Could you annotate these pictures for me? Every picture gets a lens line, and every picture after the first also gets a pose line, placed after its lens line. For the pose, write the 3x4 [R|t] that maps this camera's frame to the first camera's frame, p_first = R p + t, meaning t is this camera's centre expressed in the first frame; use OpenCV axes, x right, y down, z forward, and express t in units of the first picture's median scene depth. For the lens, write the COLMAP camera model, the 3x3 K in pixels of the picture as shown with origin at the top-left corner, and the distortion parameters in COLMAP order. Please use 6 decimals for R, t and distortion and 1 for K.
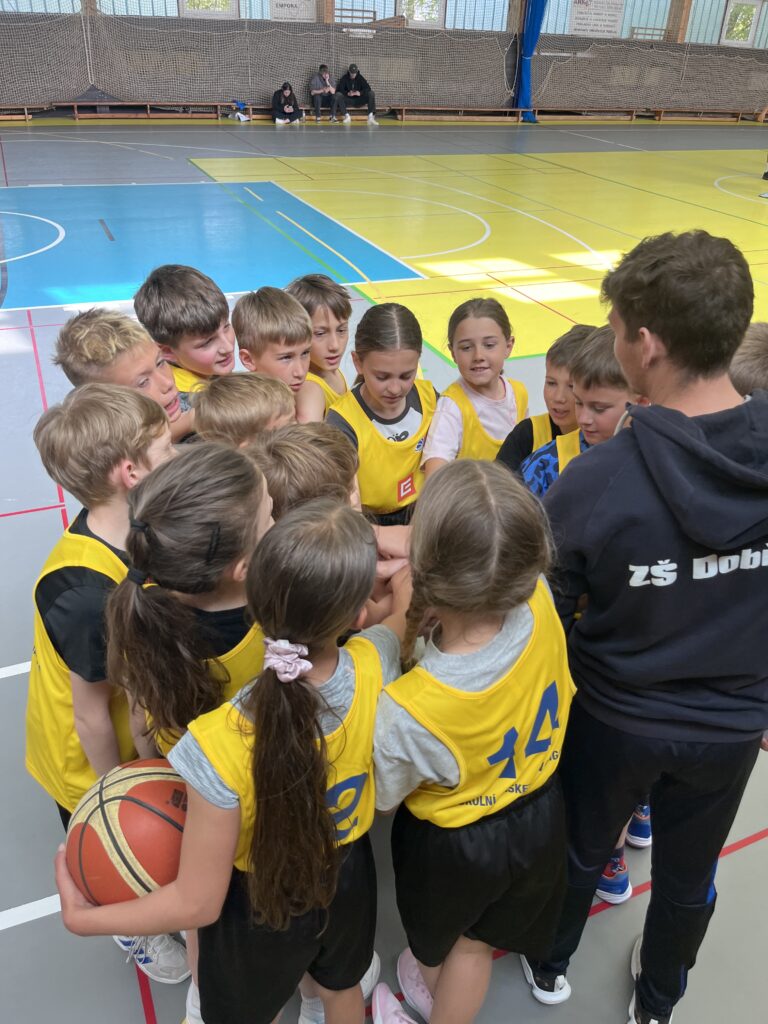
lens RADIAL K [[794.4, 0, 381.9], [0, 794.4, 507.1], [0, 0, 1]] dist [0.028268, -0.066046]
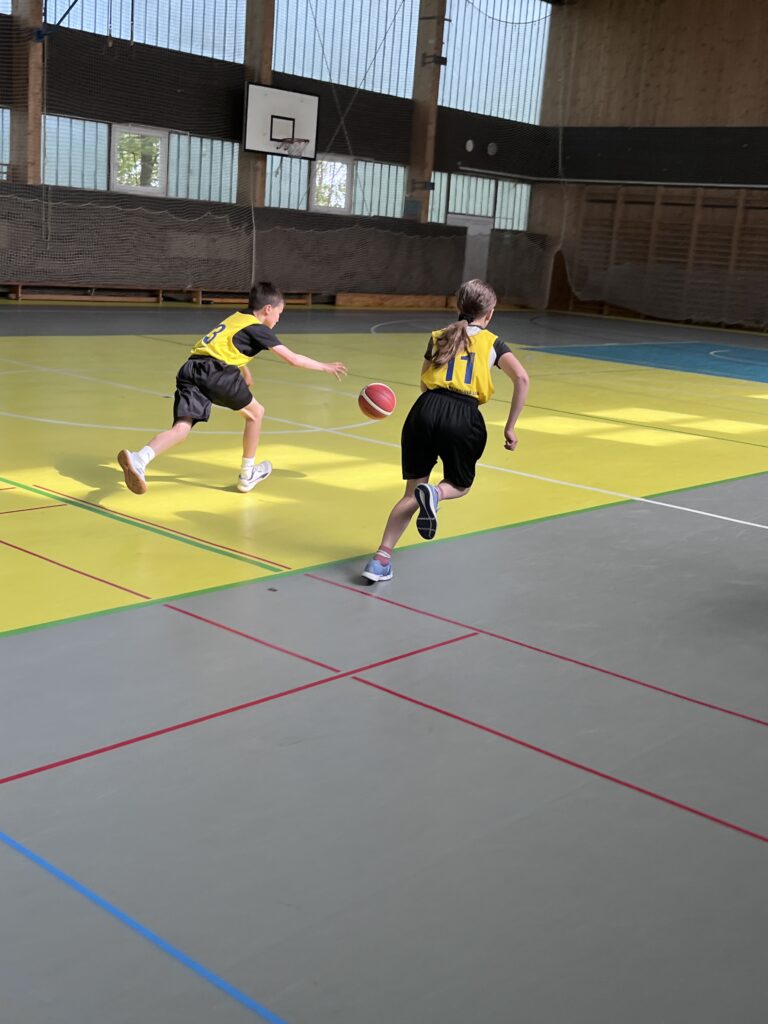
lens RADIAL K [[1252.1, 0, 392.4], [0, 1252.1, 518.3], [0, 0, 1]] dist [0.015707, 0.000000]
pose [[0.909779, -0.056815, 0.411187, 0.201158], [0.168249, 0.956040, -0.240164, -0.046467], [-0.379467, 0.287678, 0.879344, 0.093473]]
